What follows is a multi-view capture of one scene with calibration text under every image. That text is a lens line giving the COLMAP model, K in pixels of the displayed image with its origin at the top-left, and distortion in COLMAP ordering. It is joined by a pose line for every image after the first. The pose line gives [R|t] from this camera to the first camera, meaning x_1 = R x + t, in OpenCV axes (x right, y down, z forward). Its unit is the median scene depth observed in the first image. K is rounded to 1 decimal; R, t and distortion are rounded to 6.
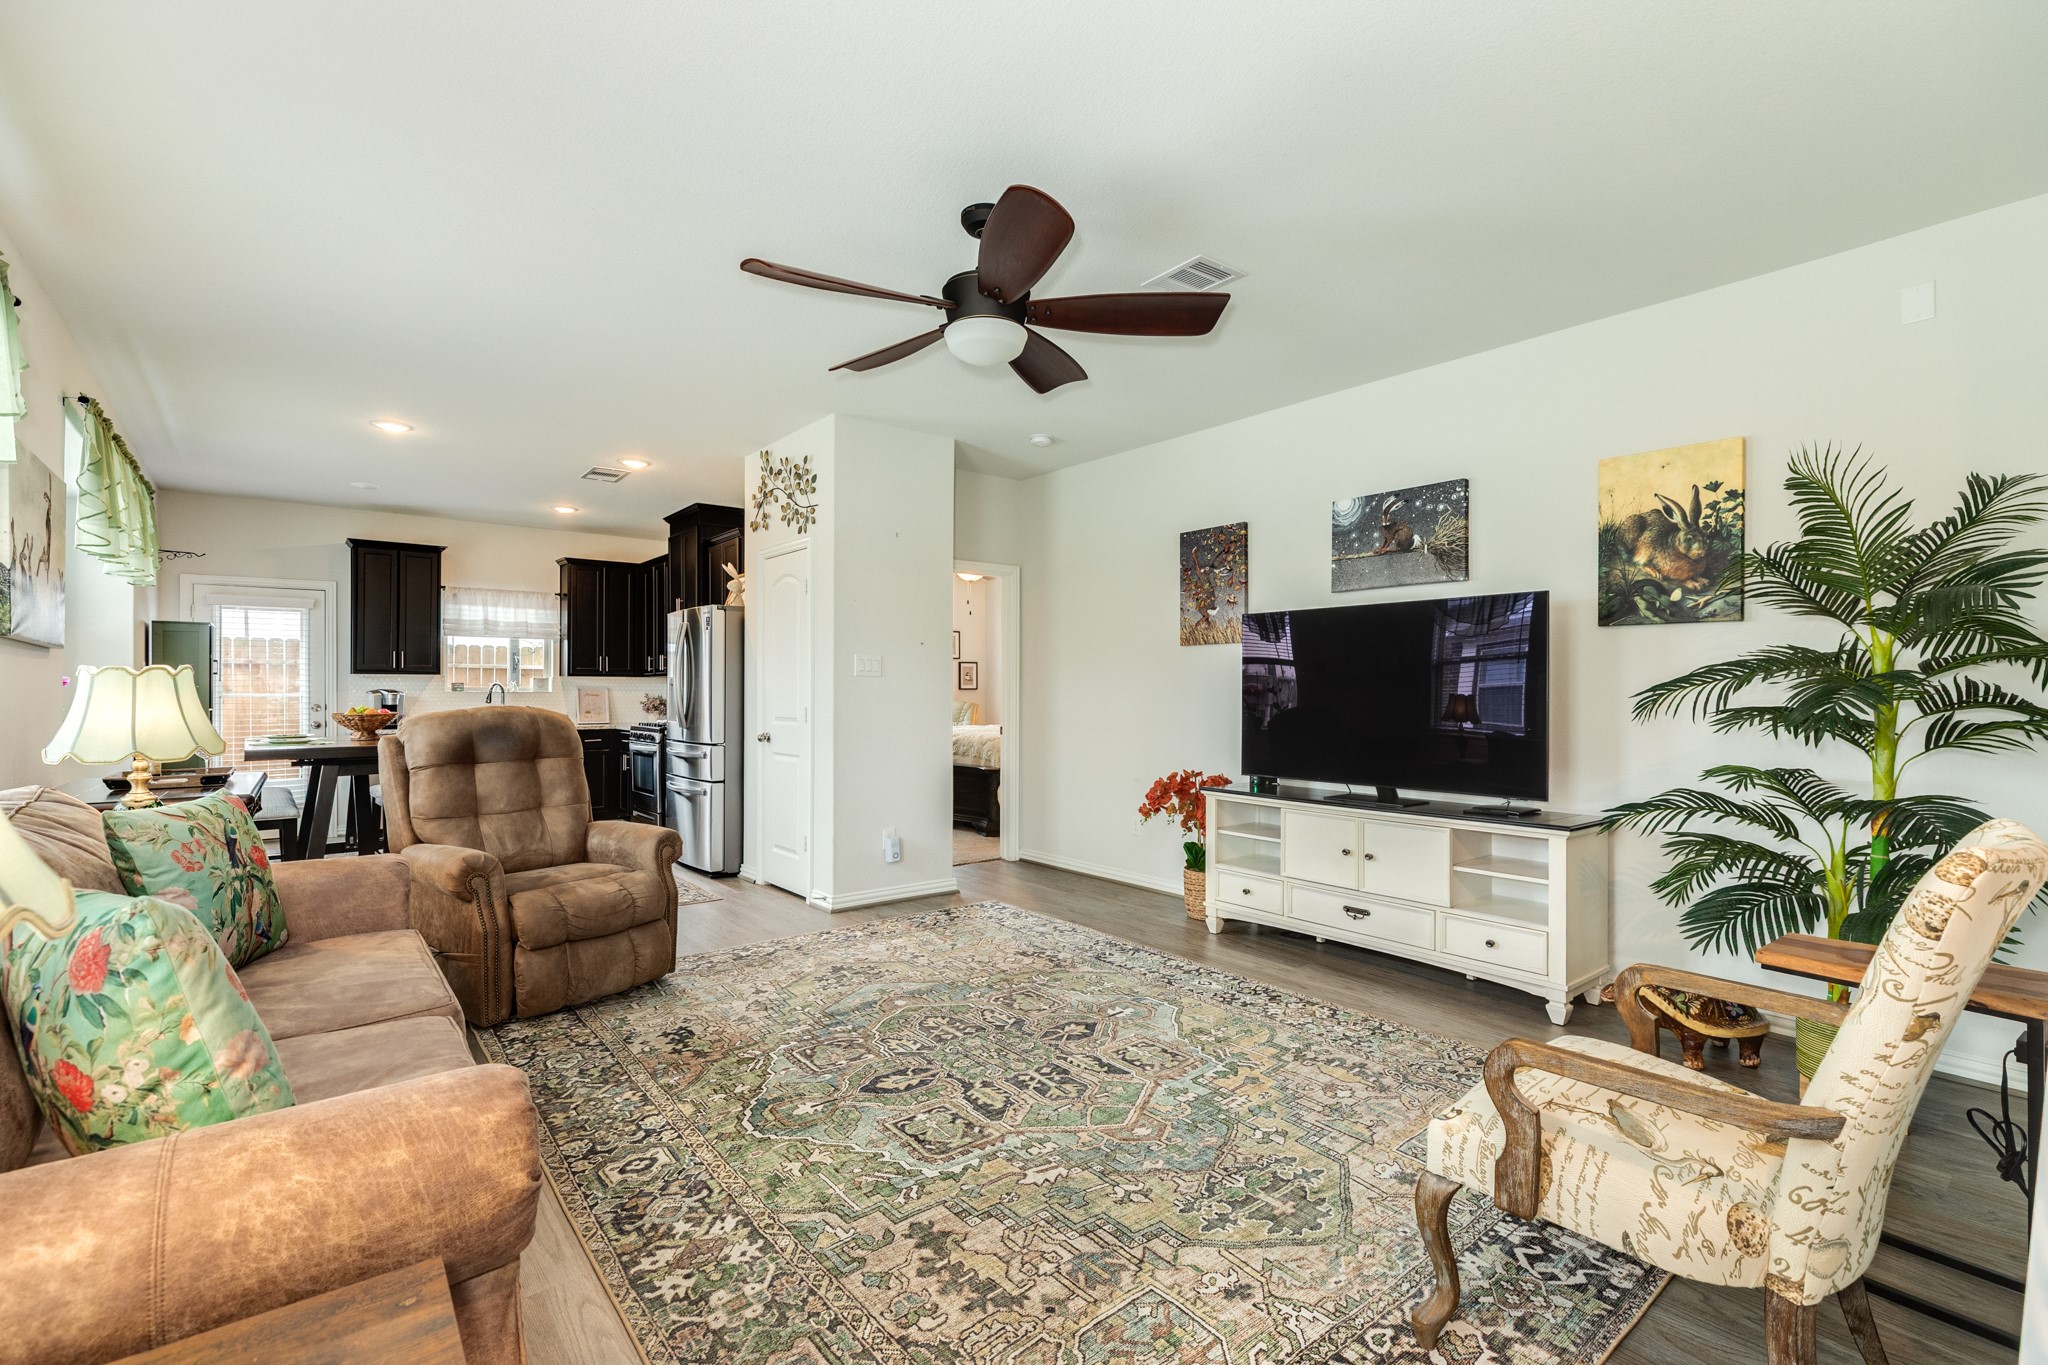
lens RADIAL K [[911.8, 0, 1032.4], [0, 911.8, 693.4], [0, 0, 1]] dist [0.009069, -0.000732]
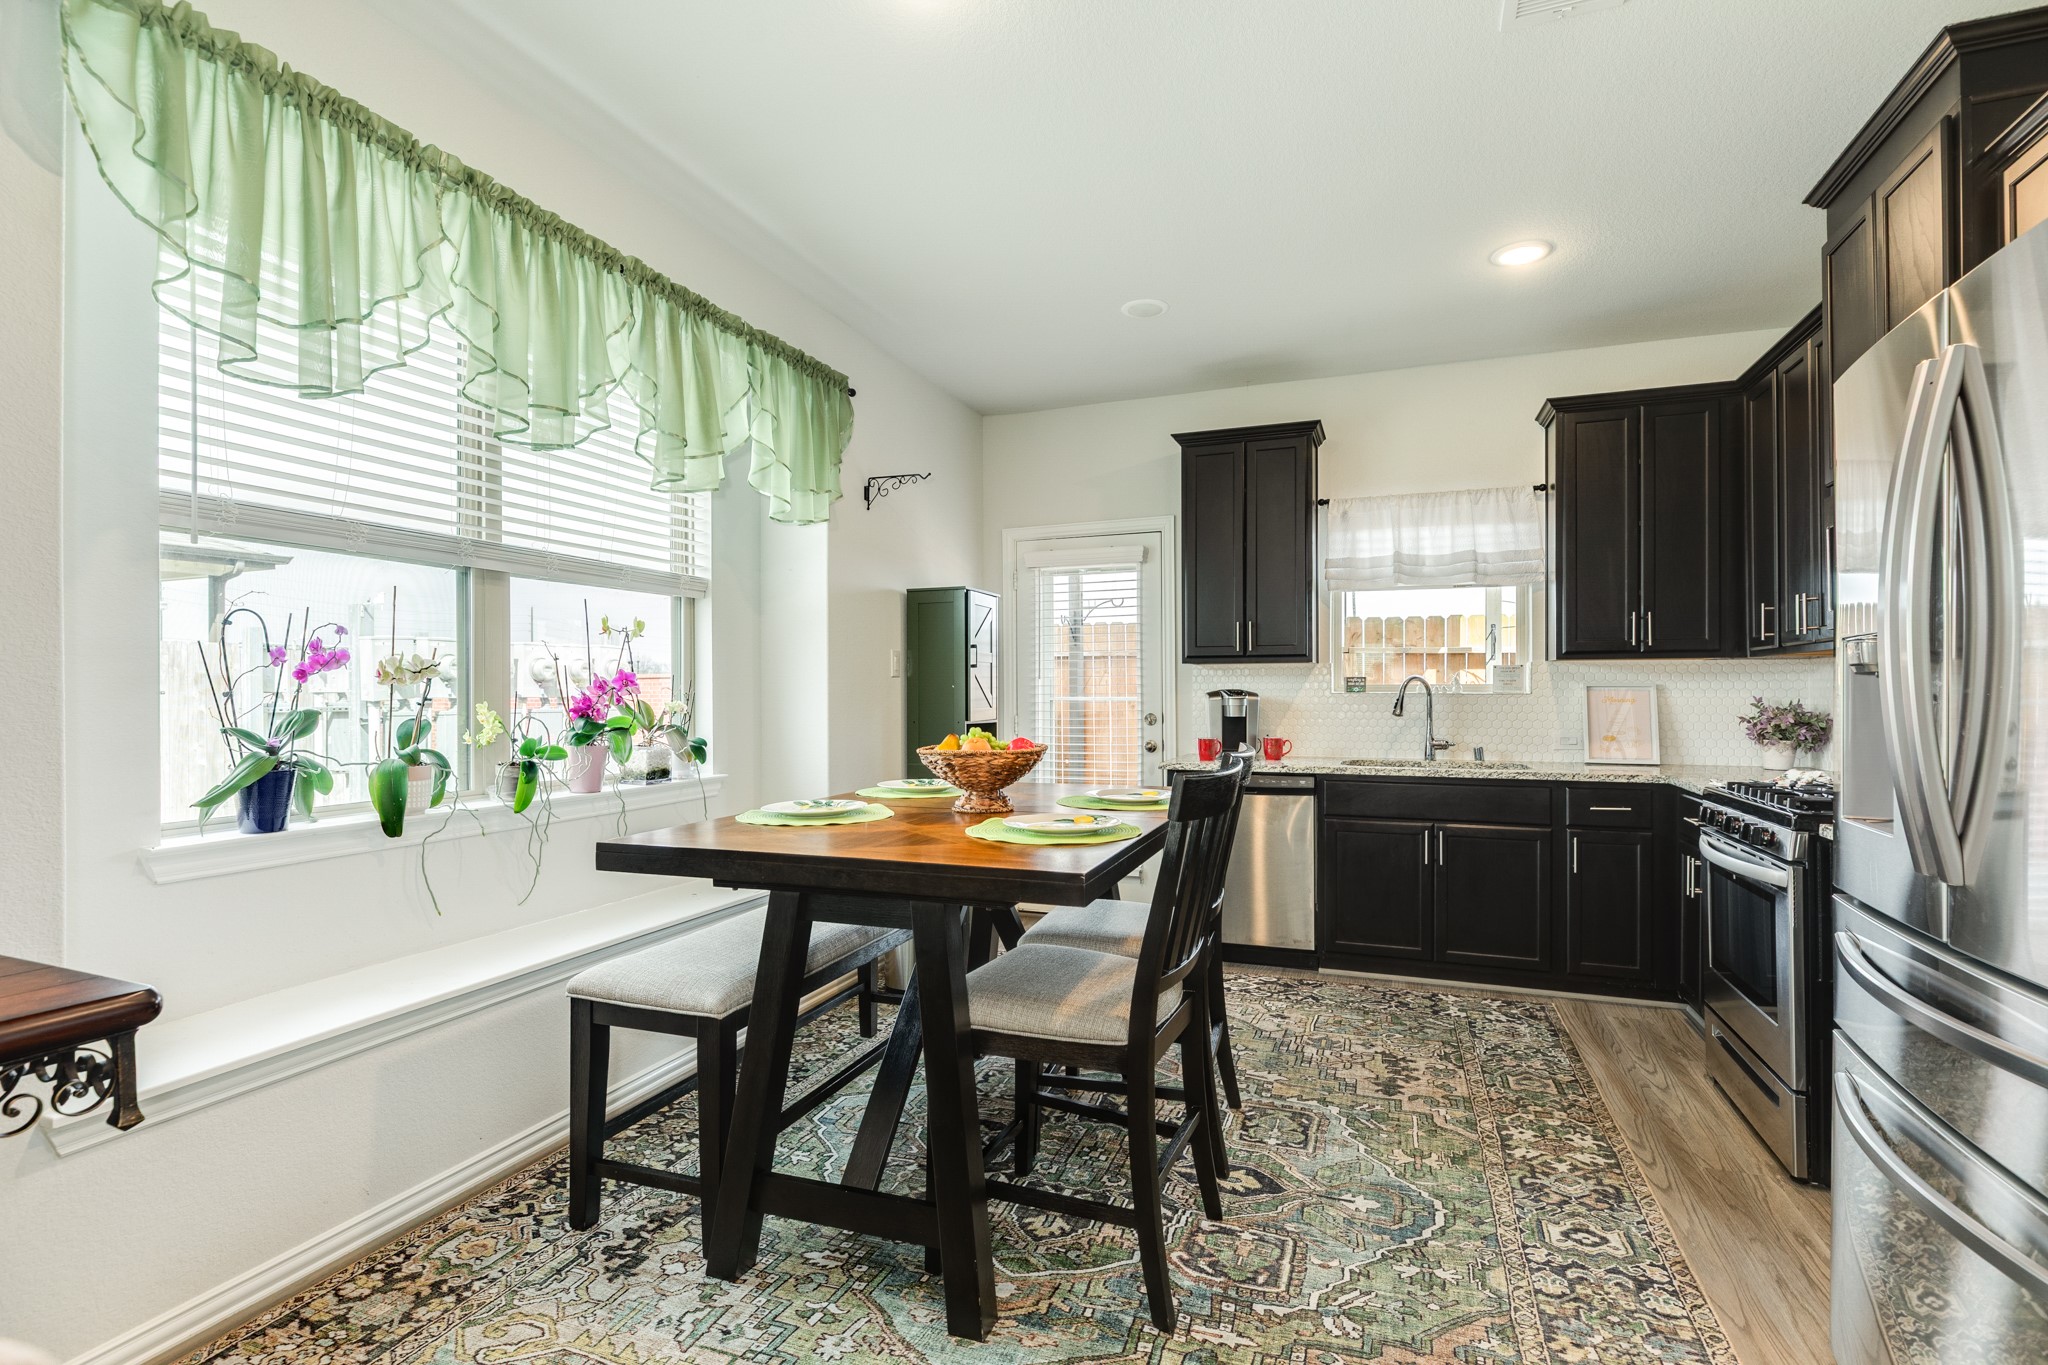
lens RADIAL K [[969.9, 0, 1026.7], [0, 969.9, 686.6], [0, 0, 1]] dist [-0.004351, 0.001289]
pose [[-0.502620, 0.003019, 0.864502, -0.708552], [0.006340, 0.999980, 0.000194, -0.008330], [-0.864484, 0.005579, -0.502630, 1.415284]]
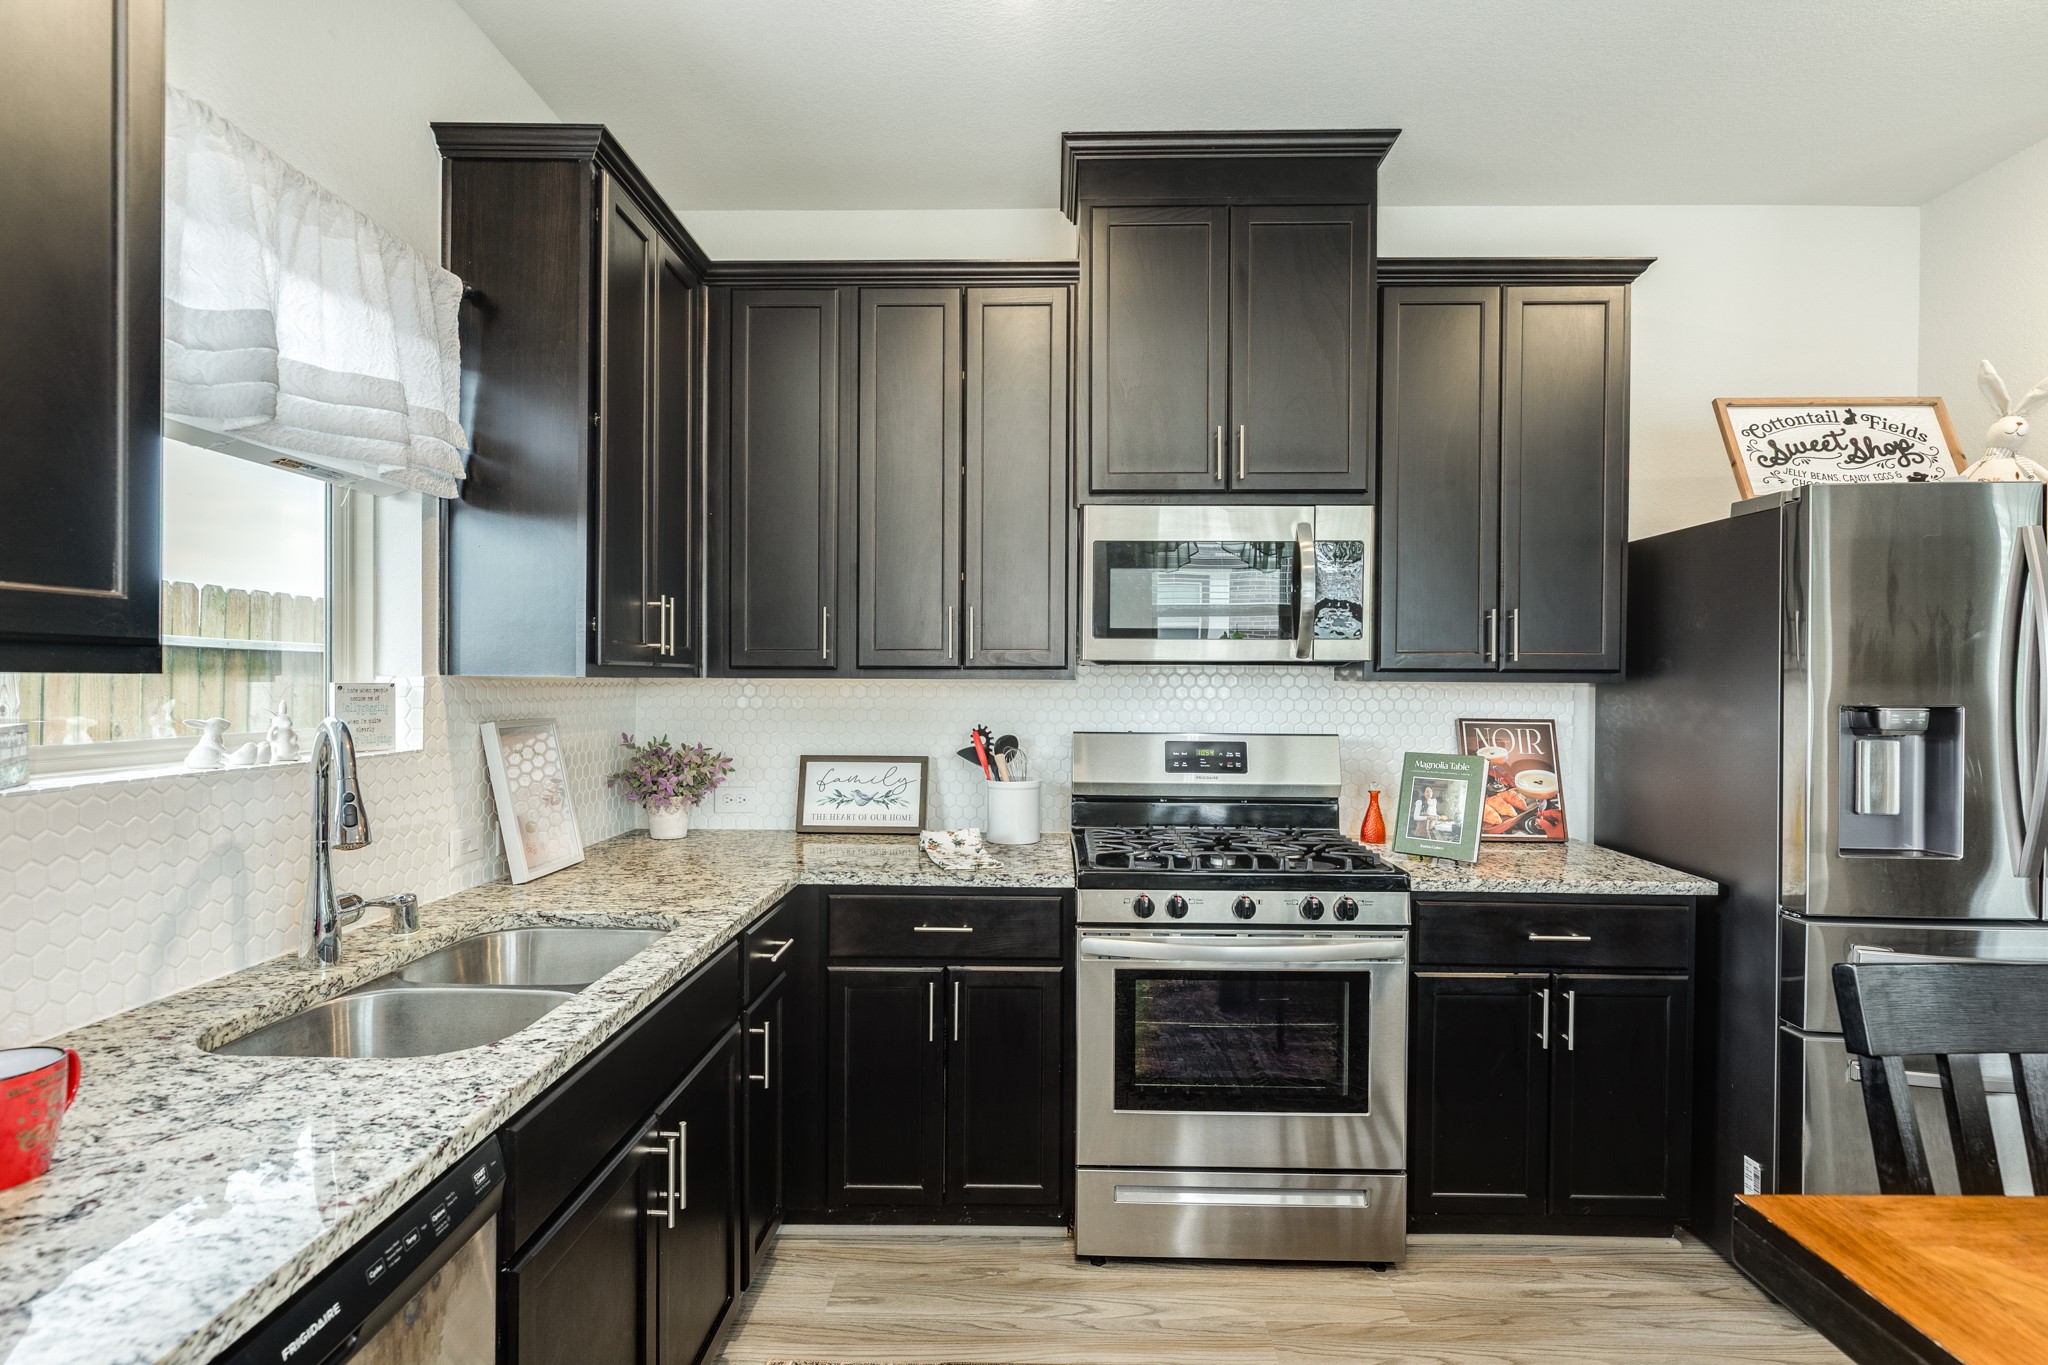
lens RADIAL K [[1025.8, 0, 1025.4], [0, 1025.8, 683.9], [0, 0, 1]] dist [-0.004422, 0.000597]
pose [[-0.644564, -0.001811, -0.764548, 0.378163], [-0.012293, 0.999892, 0.007995, -0.045026], [0.764451, 0.014552, -0.644517, 0.793845]]
